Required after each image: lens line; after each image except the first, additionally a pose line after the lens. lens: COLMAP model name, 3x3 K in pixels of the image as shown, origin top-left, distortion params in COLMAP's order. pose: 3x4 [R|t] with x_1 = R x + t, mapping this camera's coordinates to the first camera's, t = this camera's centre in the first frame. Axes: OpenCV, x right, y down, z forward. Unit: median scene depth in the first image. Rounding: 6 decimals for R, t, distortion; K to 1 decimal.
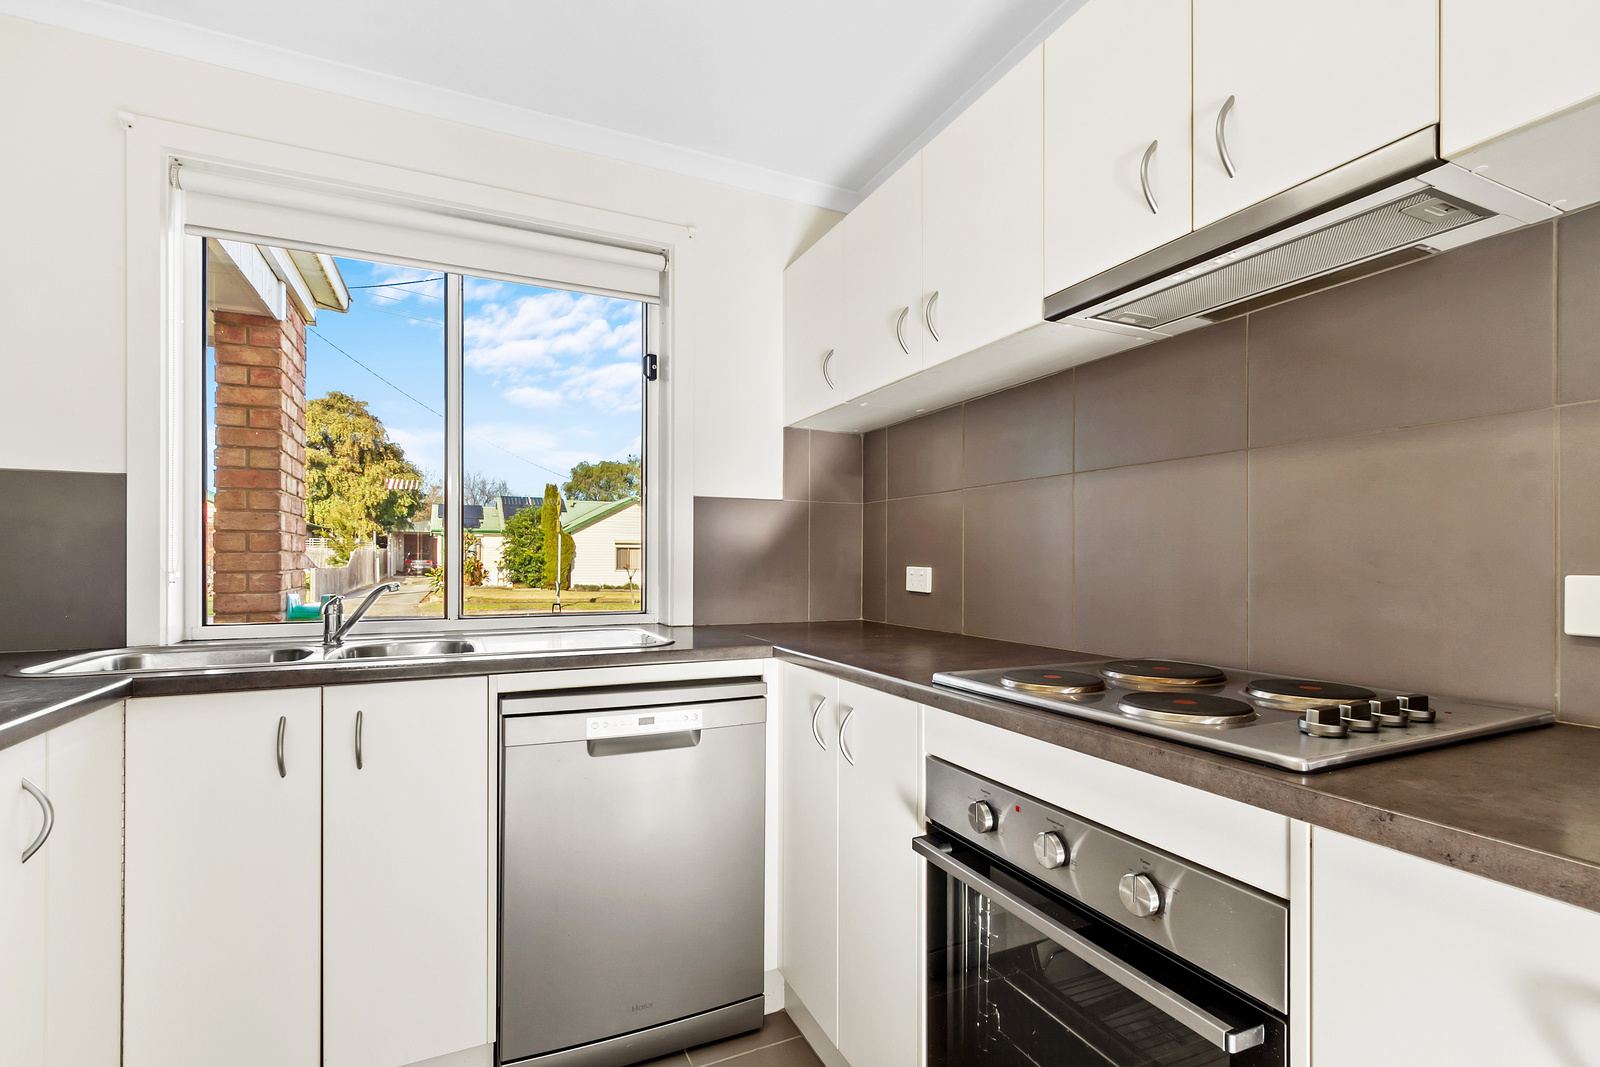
lens RADIAL K [[731.3, 0, 800.5], [0, 731.3, 559.9], [0, 0, 1]] dist [0.003943, -0.000360]
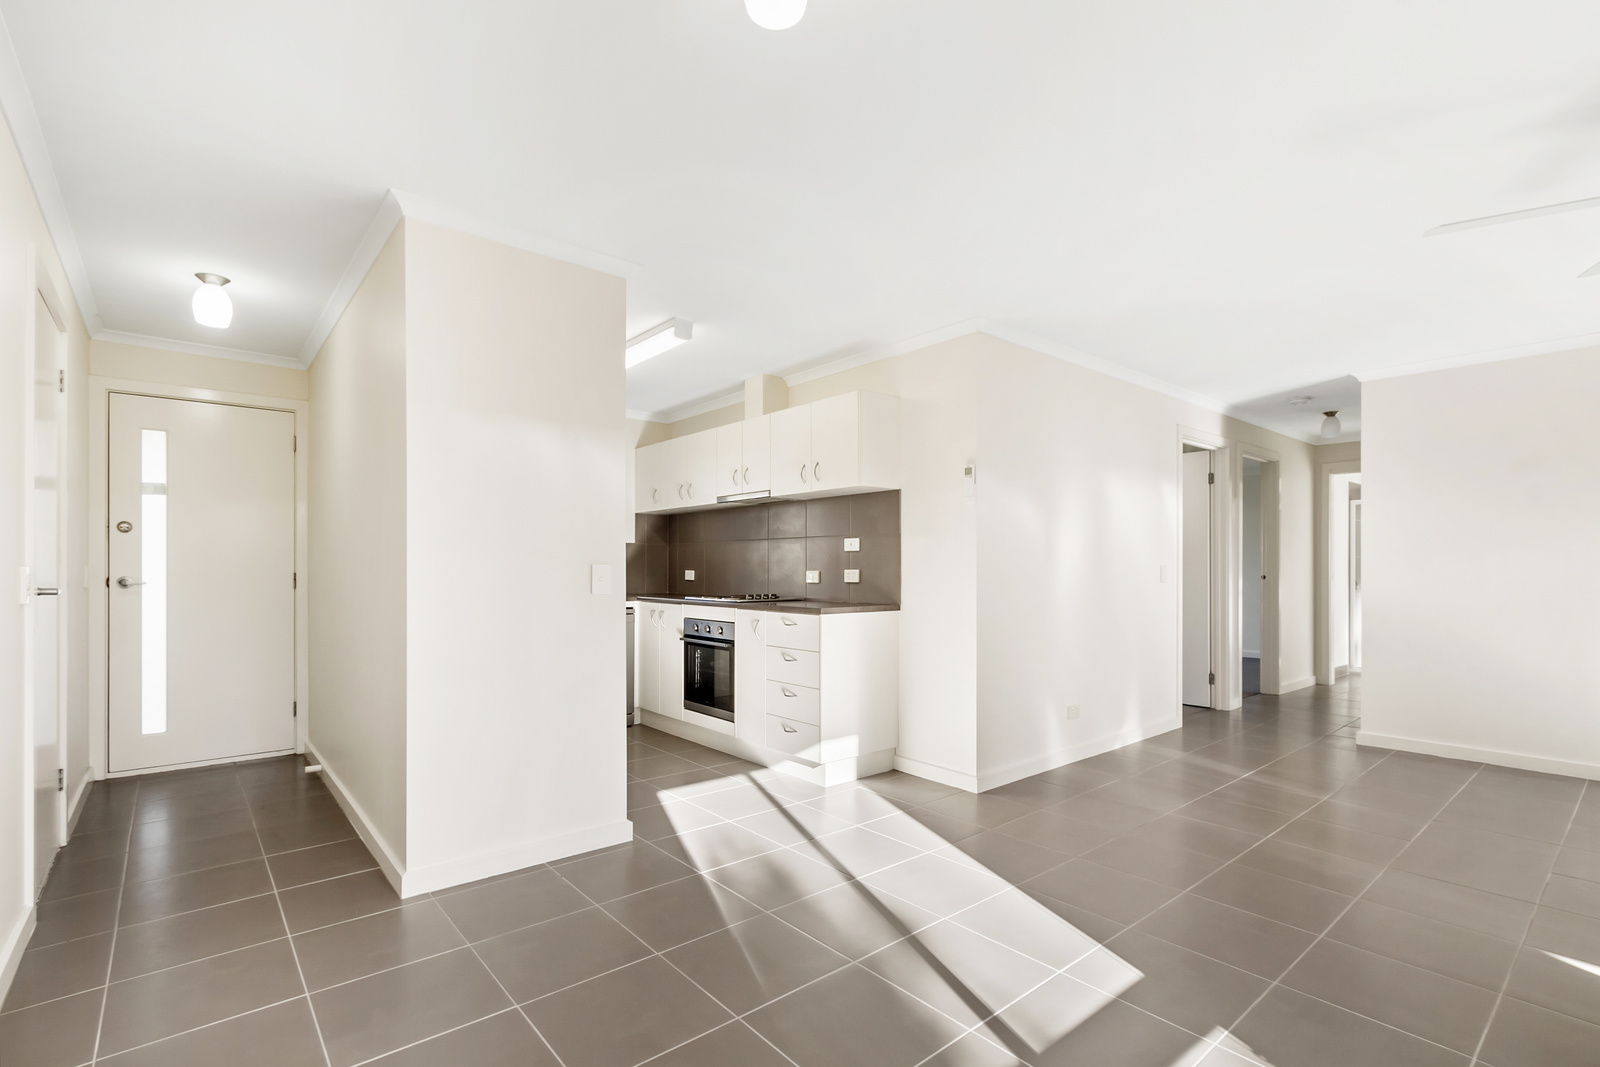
lens RADIAL K [[731.7, 0, 799.9], [0, 731.7, 567.3], [0, 0, 1]] dist [0.000561, 0.000021]
pose [[0.967281, -0.001012, 0.253704, -0.087283], [0.000950, 0.999999, 0.000367, -0.001707], [-0.253705, -0.000114, 0.967282, -1.178780]]
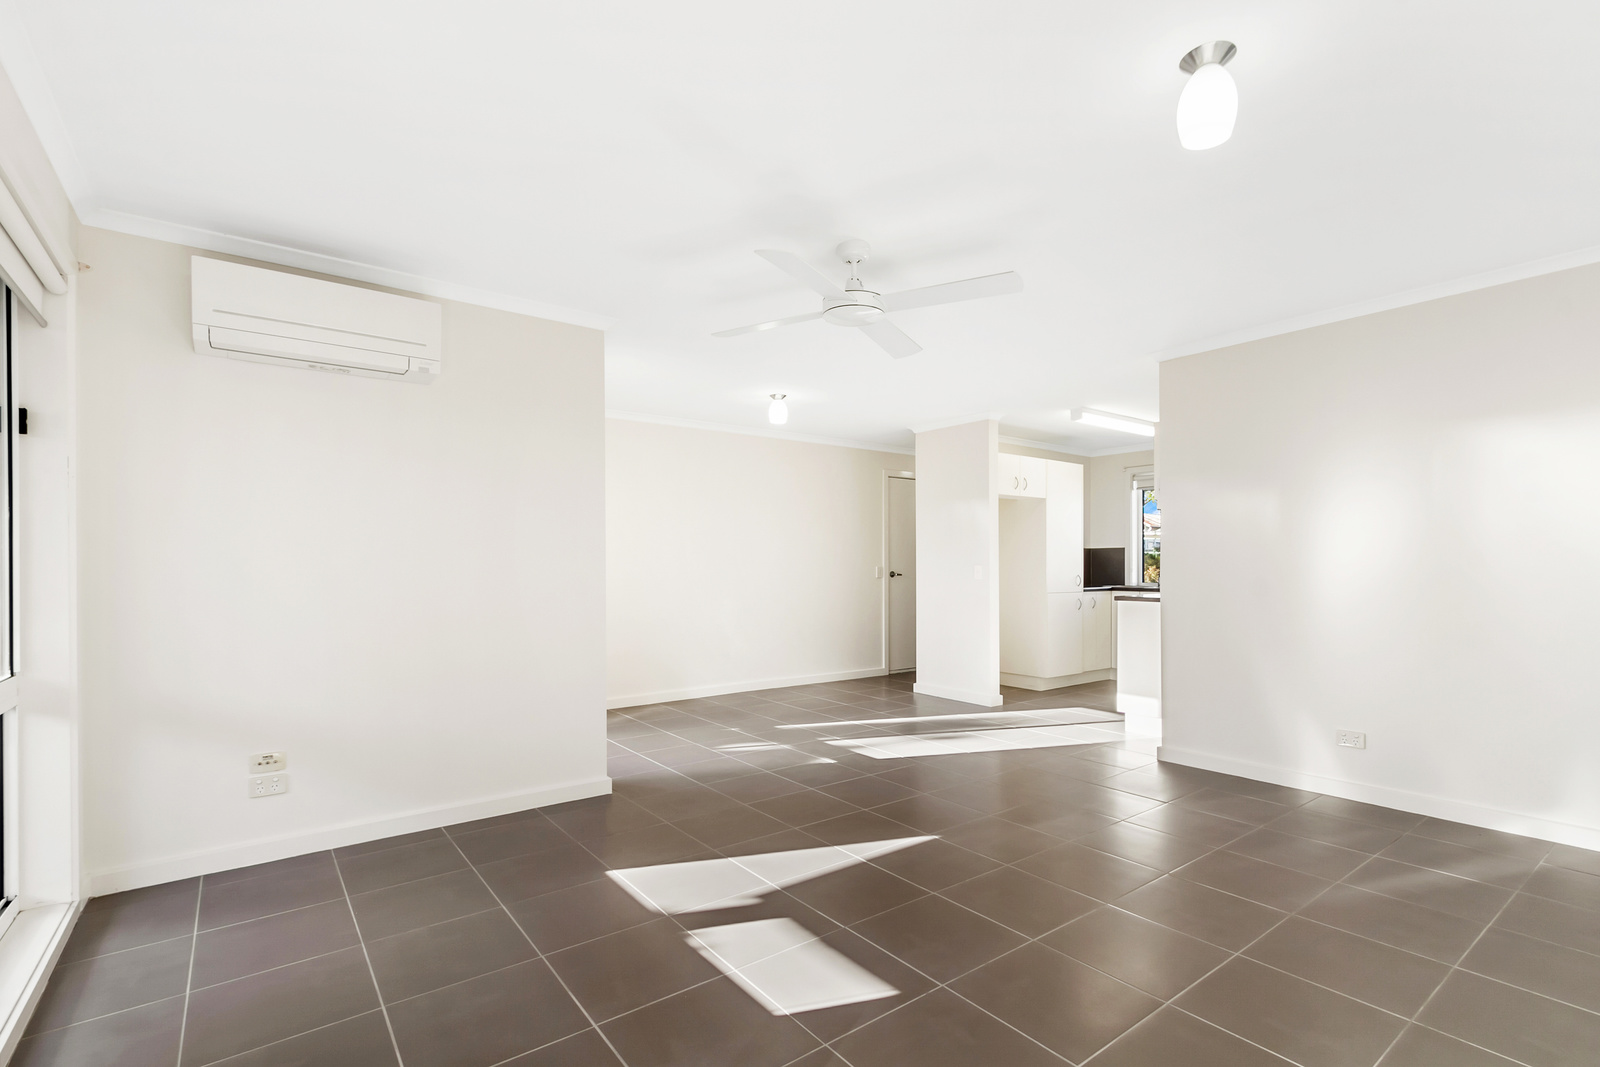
lens RADIAL K [[731.7, 0, 799.9], [0, 731.7, 567.3], [0, 0, 1]] dist [0.000561, 0.000021]
pose [[0.207445, -0.003202, -0.978241, 1.712242], [0.000610, 0.999995, -0.003144, 0.009336], [0.978247, 0.000056, 0.207446, -1.051881]]
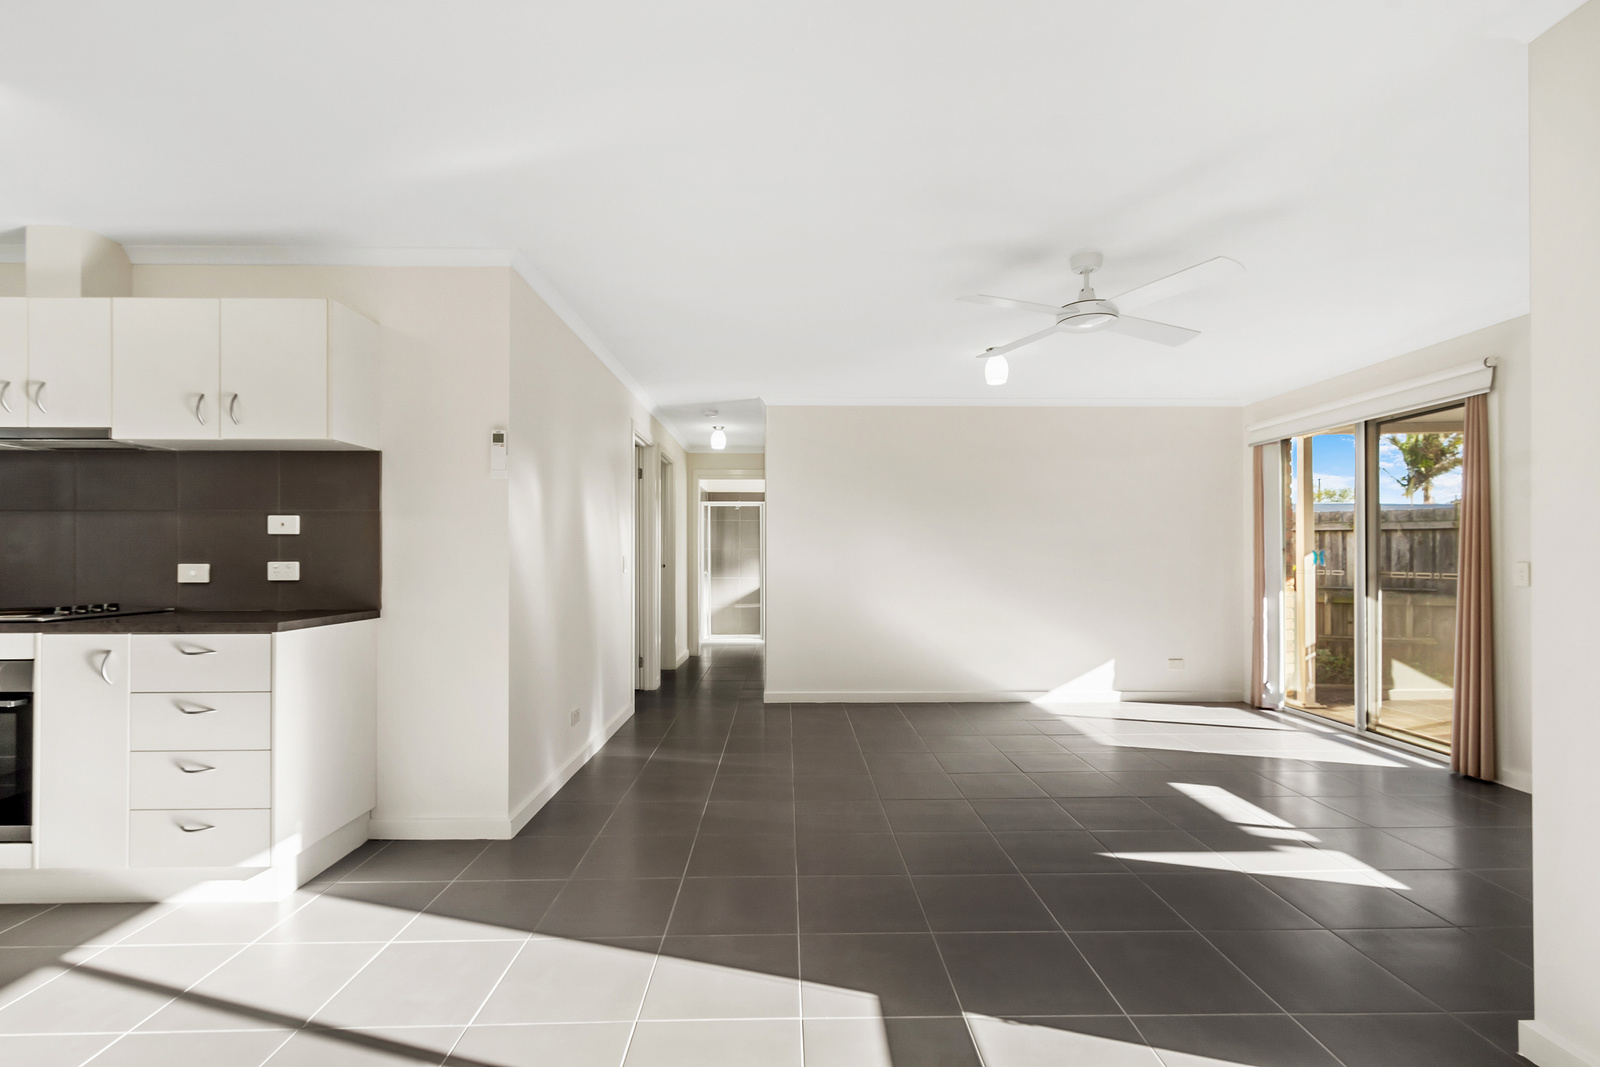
lens RADIAL K [[732.1, 0, 801.2], [0, 732.1, 550.2], [0, 0, 1]] dist [0.000836, 0.000281]
pose [[0.407898, 0.006851, 0.913002, -0.230113], [-0.001230, 0.999975, -0.006954, -0.005774], [-0.913027, 0.001713, 0.407896, -0.836188]]
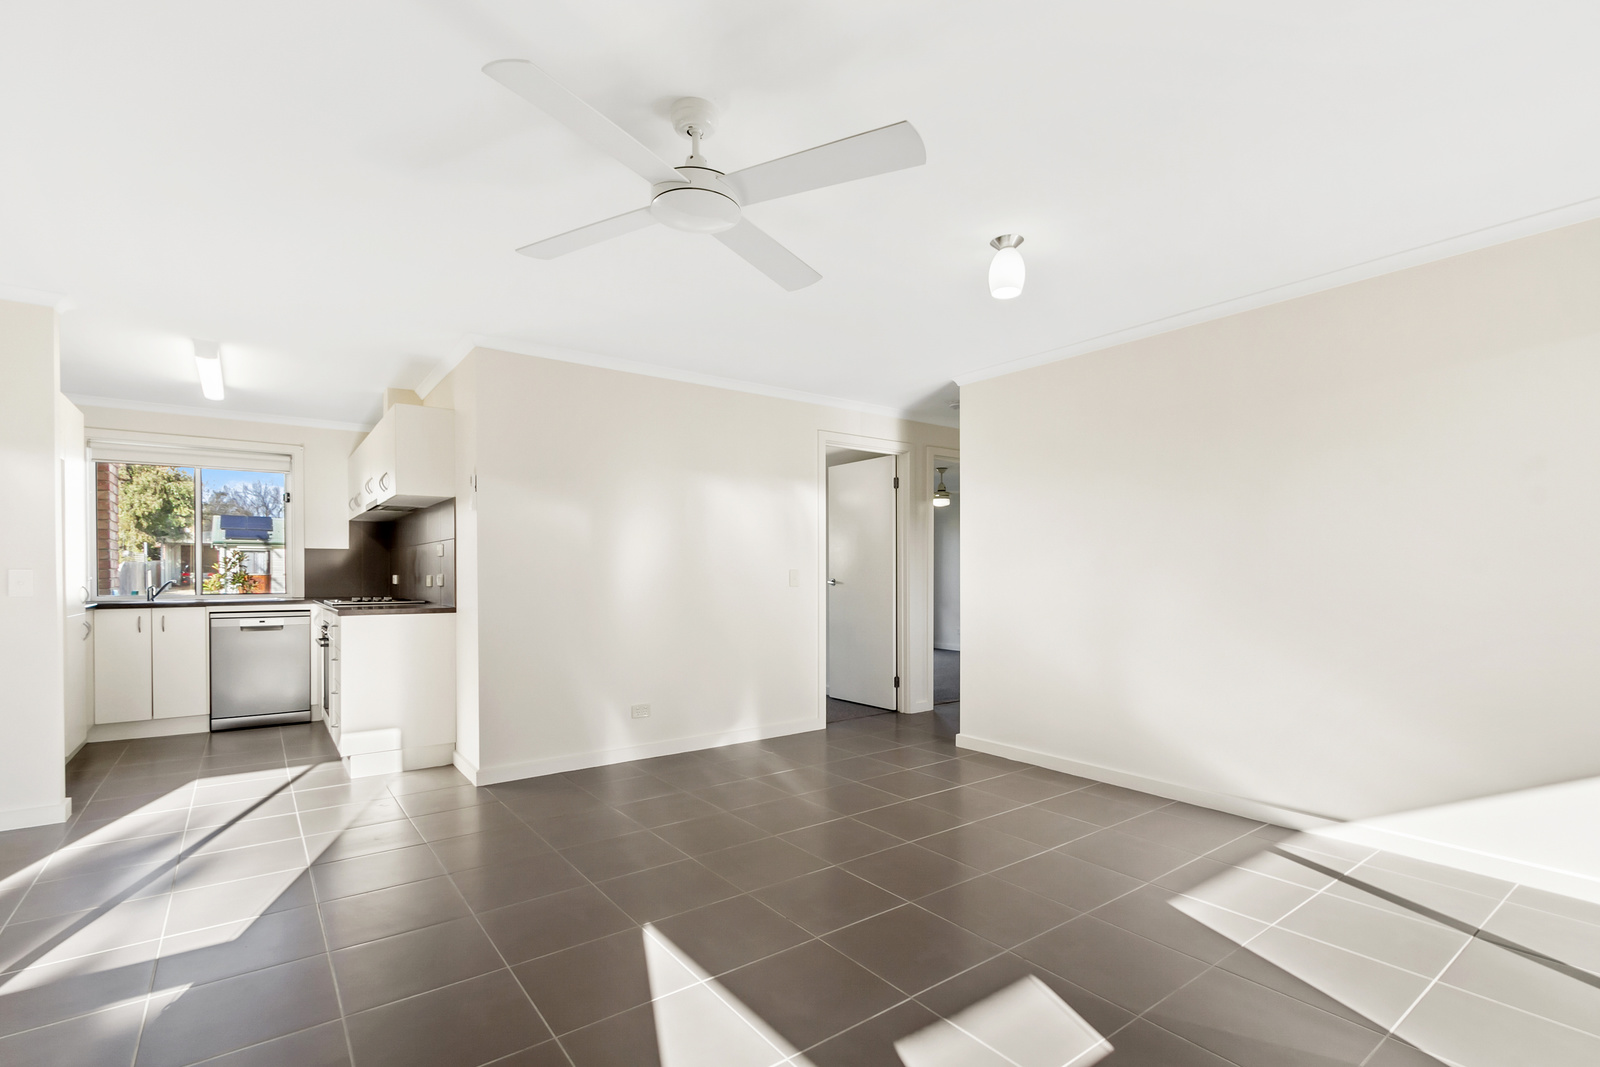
lens RADIAL K [[736.8, 0, 795.6], [0, 736.8, 577.2], [0, 0, 1]] dist [0.001987, 0.000064]
pose [[0.980578, -0.004005, 0.196088, 0.795525], [0.002453, 0.999964, 0.008155, -0.000453], [-0.196113, -0.007515, 0.980552, -1.451566]]
